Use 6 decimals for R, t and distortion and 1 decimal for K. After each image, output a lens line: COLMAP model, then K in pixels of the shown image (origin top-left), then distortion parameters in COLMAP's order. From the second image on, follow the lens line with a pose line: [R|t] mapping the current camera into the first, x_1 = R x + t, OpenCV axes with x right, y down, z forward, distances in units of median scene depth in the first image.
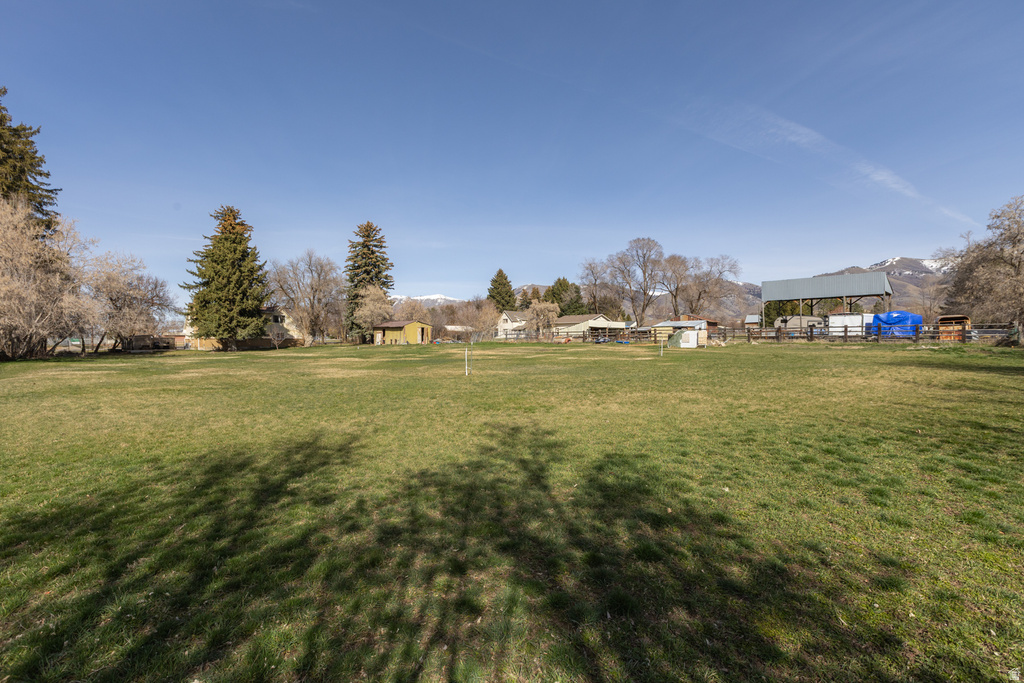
lens RADIAL K [[463.3, 0, 515.3], [0, 463.3, 346.8], [0, 0, 1]] dist [0.003680, -0.002148]
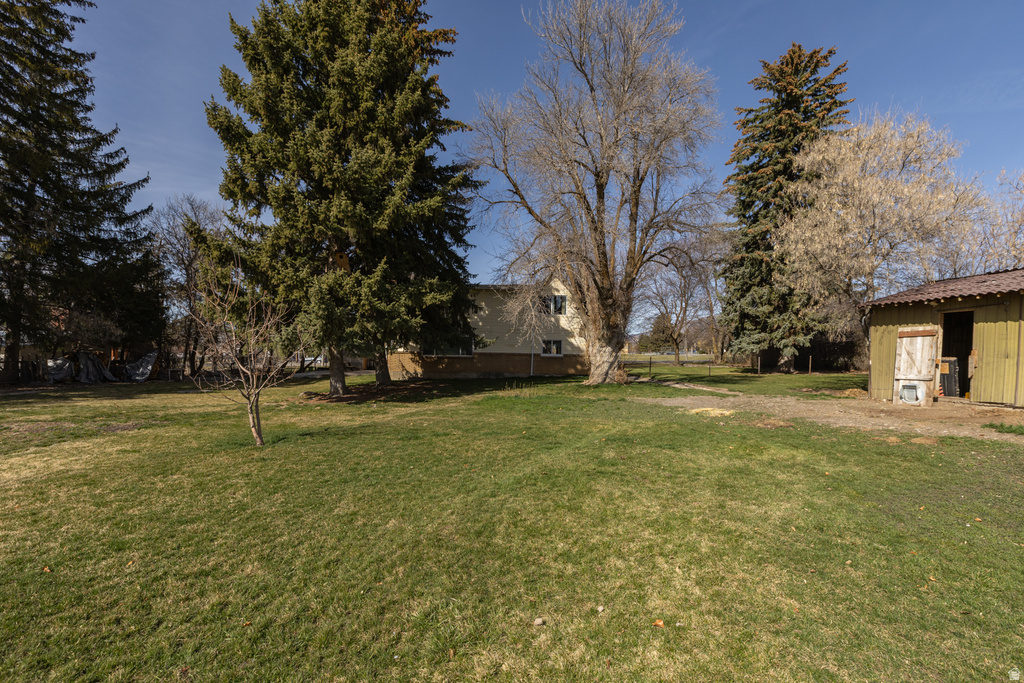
lens RADIAL K [[463.3, 0, 530.3], [0, 463.3, 348.8], [0, 0, 1]] dist [0.003680, -0.002148]
pose [[0.739252, 0.010634, -0.673345, -0.266211], [-0.029770, 0.999414, -0.016900, -0.015970], [0.672771, 0.032539, 0.739135, 0.716156]]
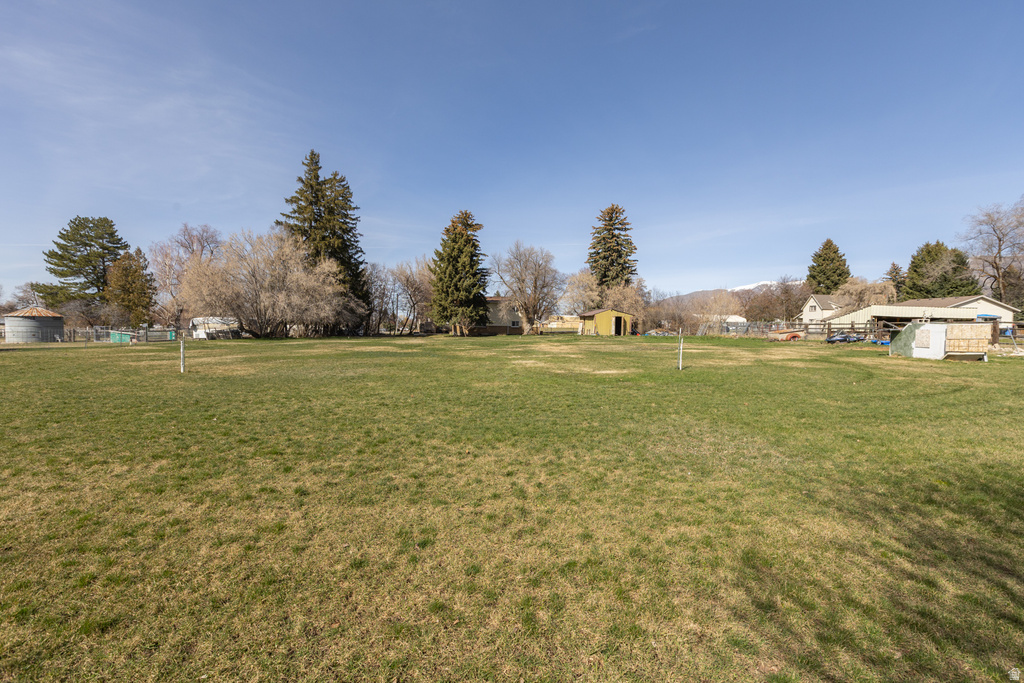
lens RADIAL K [[463.3, 0, 512.1], [0, 463.3, 335.0], [0, 0, 1]] dist [0.003680, -0.002148]
pose [[0.724548, 0.029349, -0.688599, 0.233586], [-0.031712, 0.999454, 0.009231, -0.007935], [0.688495, 0.015148, 0.725083, 0.218419]]
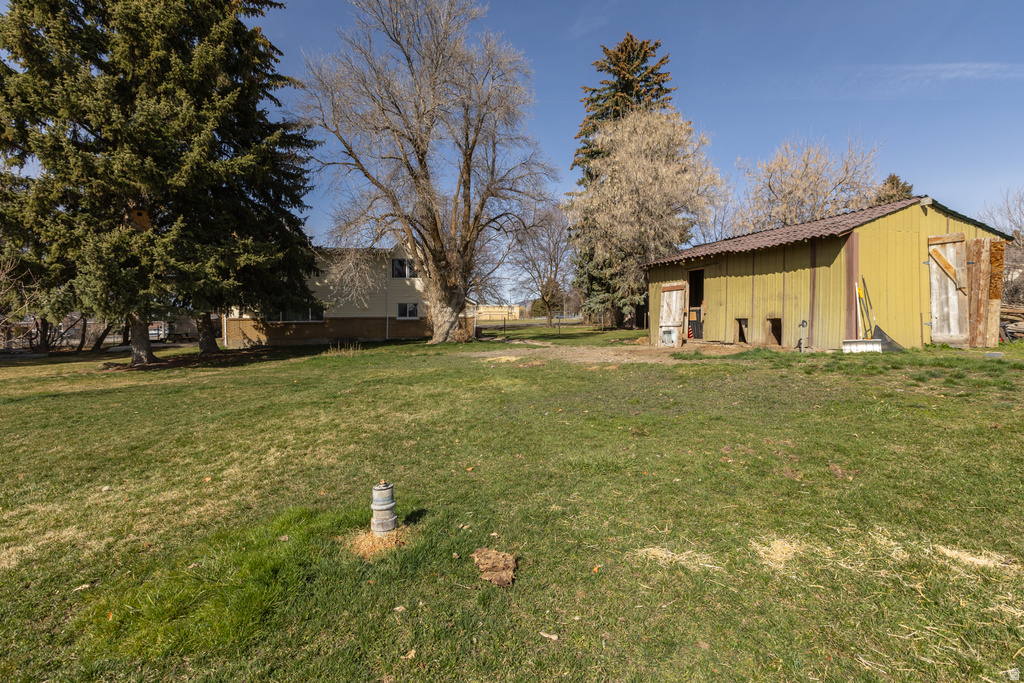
lens RADIAL K [[463.3, 0, 529.2], [0, 463.3, 320.1], [0, 0, 1]] dist [0.003680, -0.002148]
pose [[0.865942, -0.003314, -0.500133, -0.227642], [-0.002031, 0.999947, -0.010143, -0.012141], [0.500140, 0.009799, 0.865889, 0.726683]]
